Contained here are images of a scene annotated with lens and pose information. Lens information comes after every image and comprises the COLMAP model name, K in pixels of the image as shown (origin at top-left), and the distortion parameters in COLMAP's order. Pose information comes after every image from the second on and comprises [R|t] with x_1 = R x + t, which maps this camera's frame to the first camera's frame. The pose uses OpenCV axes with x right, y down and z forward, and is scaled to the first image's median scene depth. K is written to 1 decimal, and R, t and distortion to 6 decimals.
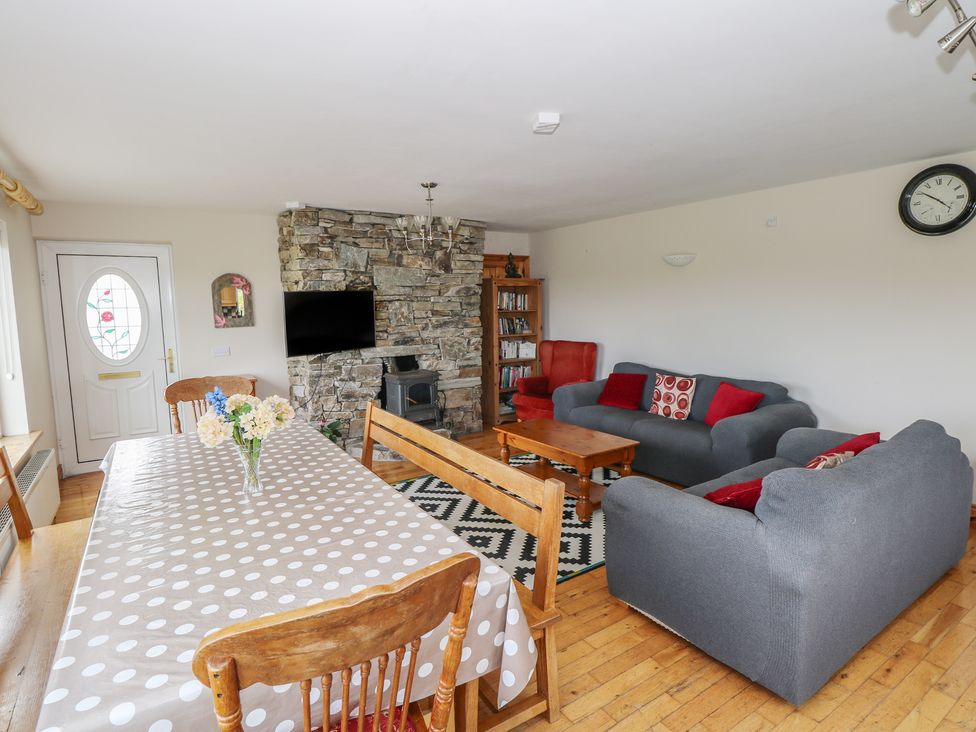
lens RADIAL K [[519.2, 0, 516.1], [0, 519.2, 354.2], [0, 0, 1]] dist [-0.029979, -0.001296]
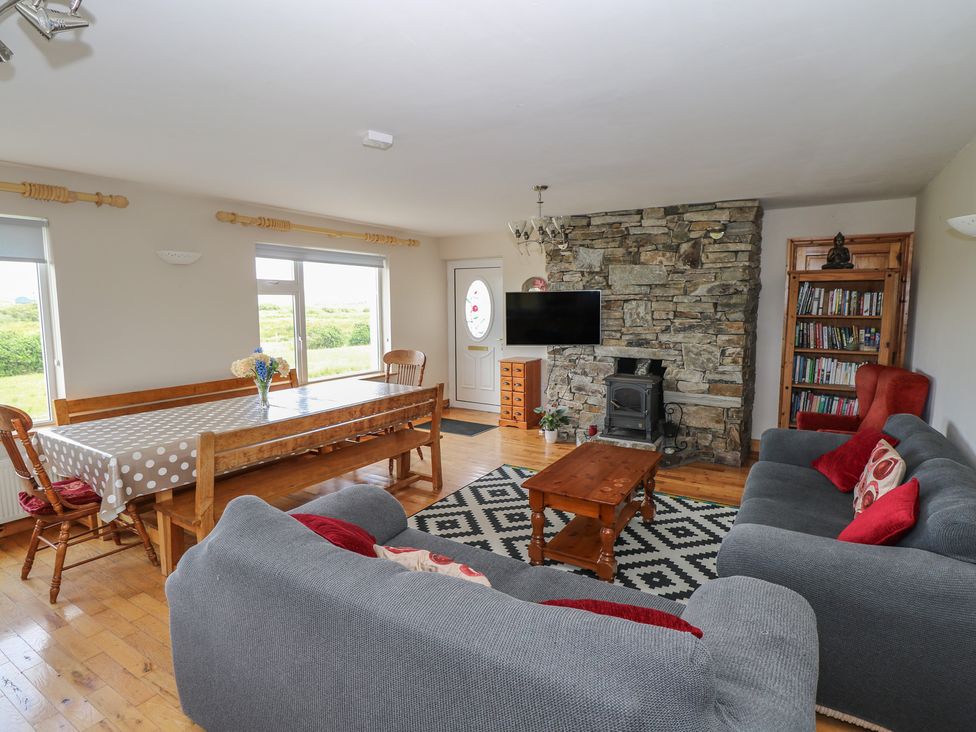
lens RADIAL K [[519.2, 0, 498.2], [0, 519.2, 357.3], [0, 0, 1]] dist [-0.029979, -0.001296]
pose [[0.397884, 0.109837, -0.910837, 0.546433], [-0.095167, 0.992393, 0.078099, -0.048425], [0.912486, 0.055607, 0.405310, 0.381321]]
